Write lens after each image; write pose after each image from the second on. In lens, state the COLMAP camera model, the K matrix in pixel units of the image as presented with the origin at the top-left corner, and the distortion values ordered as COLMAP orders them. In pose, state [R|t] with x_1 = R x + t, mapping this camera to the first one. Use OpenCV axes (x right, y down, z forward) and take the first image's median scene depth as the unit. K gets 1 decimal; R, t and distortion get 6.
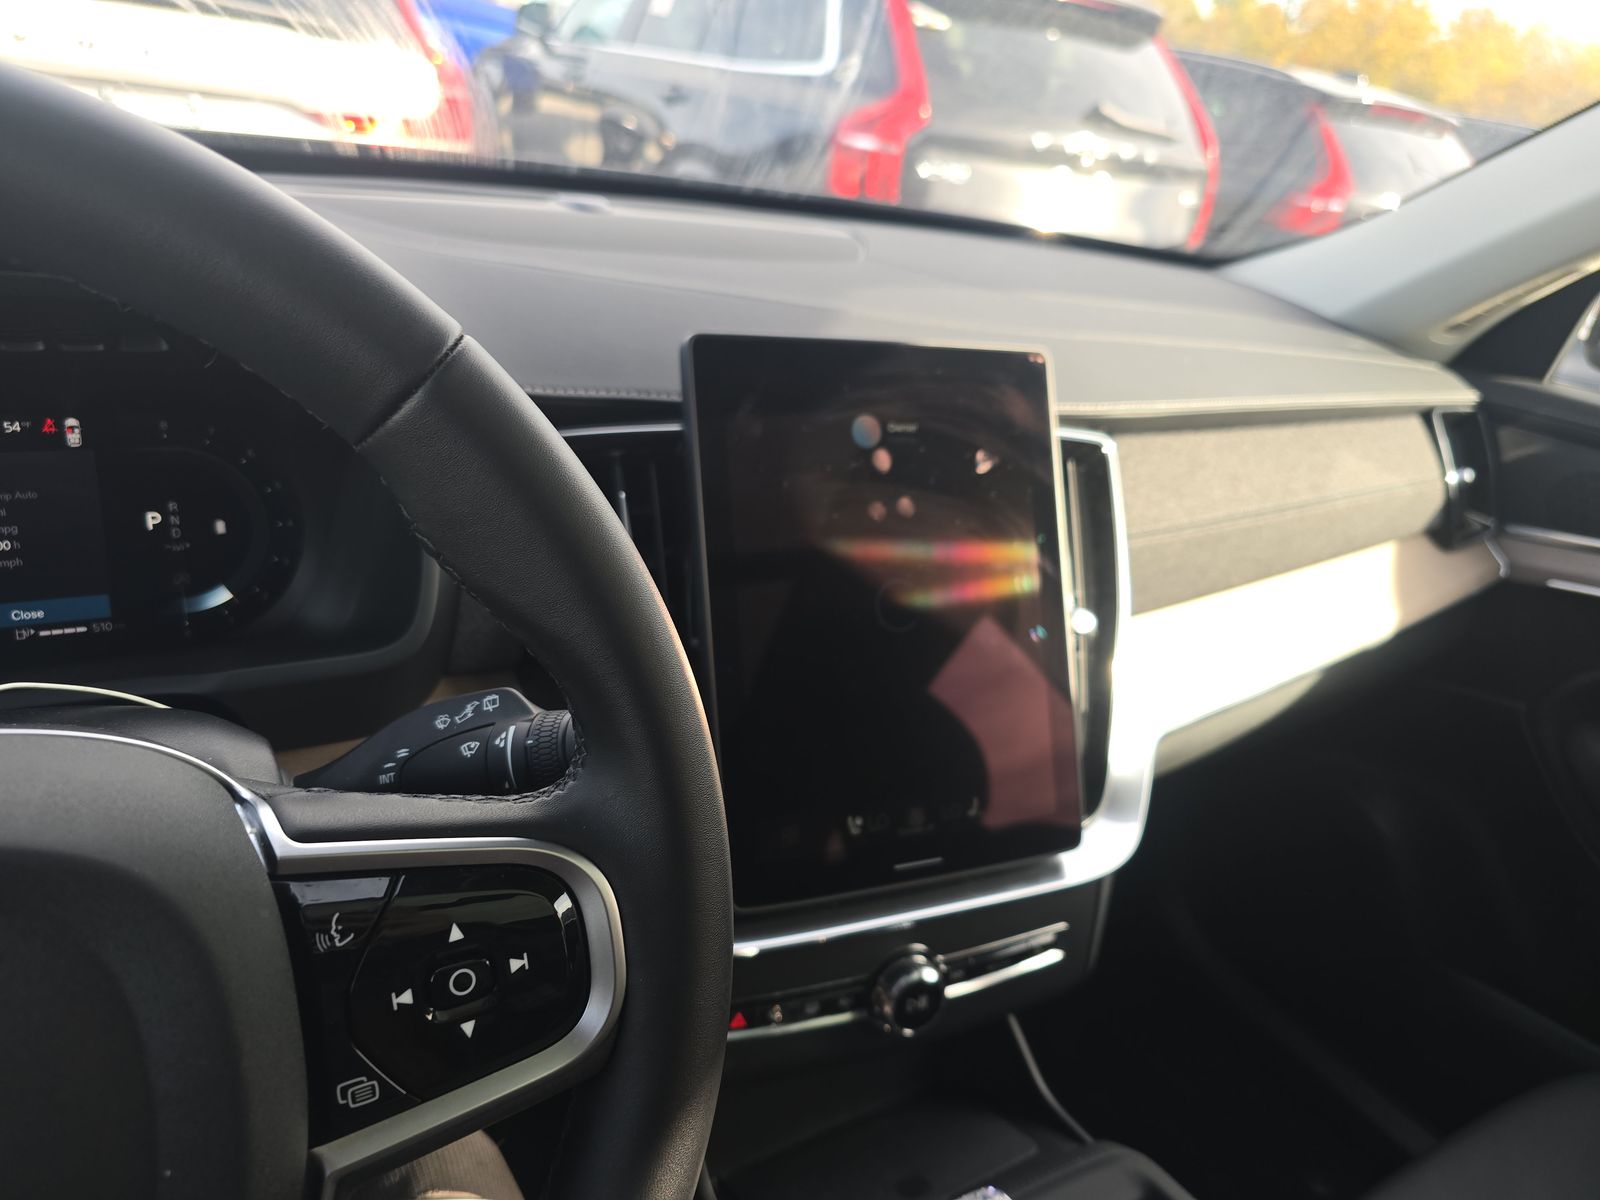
lens RADIAL K [[1081.9, 0, 747.4], [0, 1081.9, 591.8], [0, 0, 1]] dist [0.011521, -0.016167]
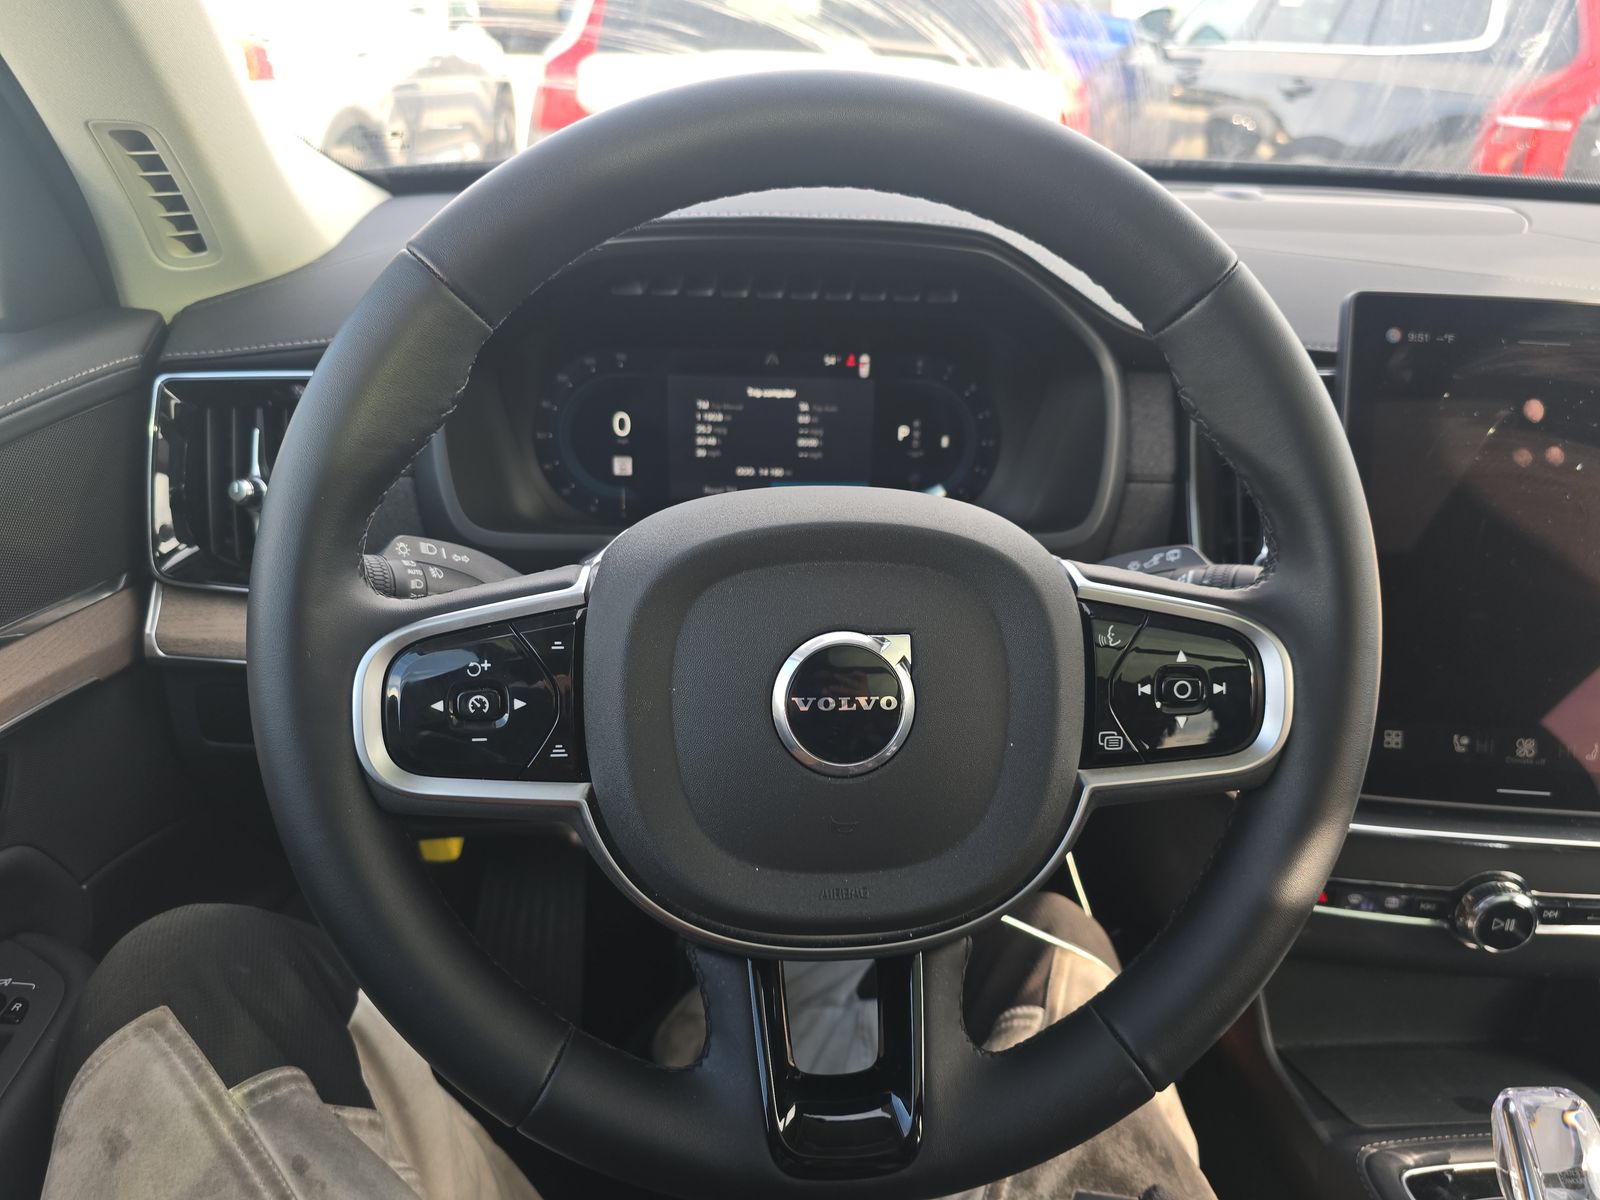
lens RADIAL K [[1081.9, 0, 773.8], [0, 1081.9, 615.8], [0, 0, 1]] dist [0.011521, -0.016167]
pose [[0.893581, 0.112866, -0.434480, -0.065262], [-0.109500, 0.993443, 0.032865, 0.139829], [0.435341, 0.018208, 0.900081, -0.320823]]
